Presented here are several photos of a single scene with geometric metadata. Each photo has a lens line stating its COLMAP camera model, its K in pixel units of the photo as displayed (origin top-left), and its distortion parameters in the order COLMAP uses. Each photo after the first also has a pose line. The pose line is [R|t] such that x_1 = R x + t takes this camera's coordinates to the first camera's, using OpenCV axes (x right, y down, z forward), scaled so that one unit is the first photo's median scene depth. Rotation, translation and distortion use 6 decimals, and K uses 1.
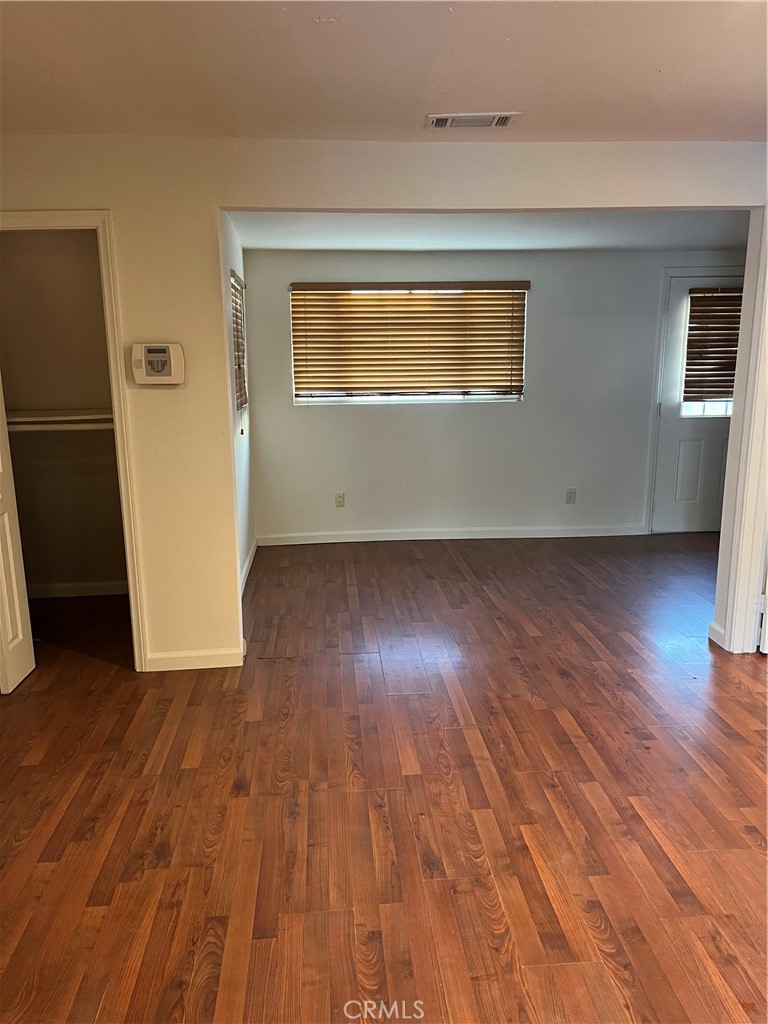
lens RADIAL K [[777.6, 0, 381.7], [0, 777.6, 512.8], [0, 0, 1]] dist [0.047150, -0.073998]
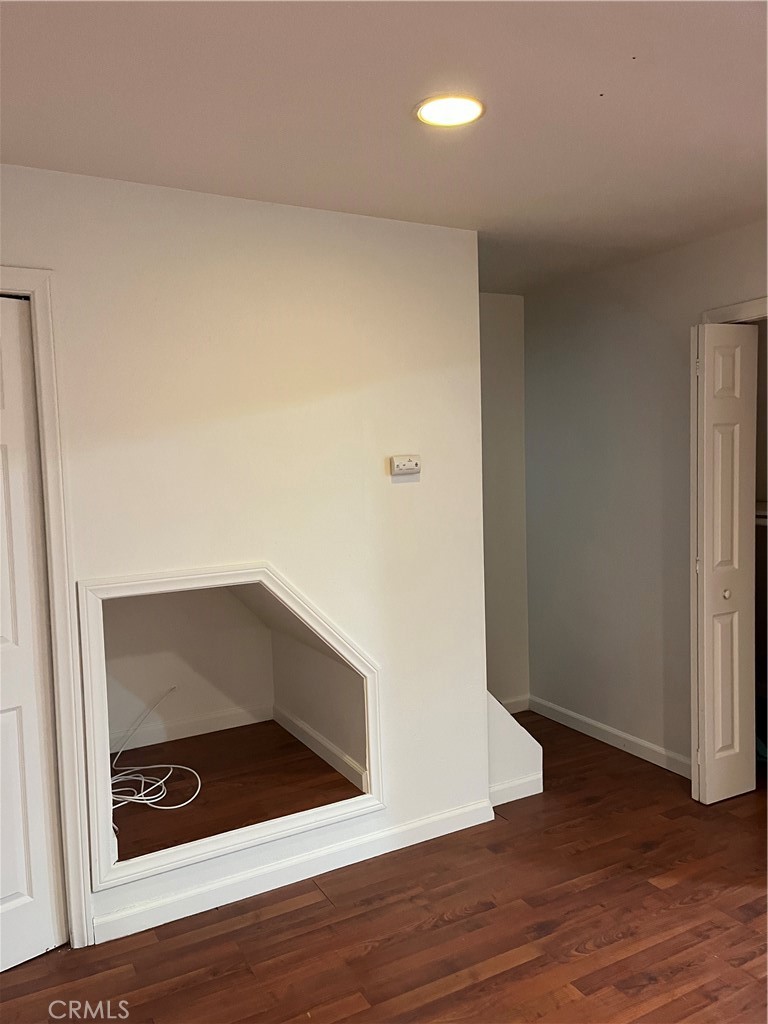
lens RADIAL K [[777.6, 0, 381.7], [0, 777.6, 510.5], [0, 0, 1]] dist [0.047150, -0.073998]
pose [[0.391066, 0.065386, -0.918037, 0.264342], [-0.162242, 0.986750, 0.001168, -0.067298], [0.905950, 0.148487, 0.396493, 0.307586]]
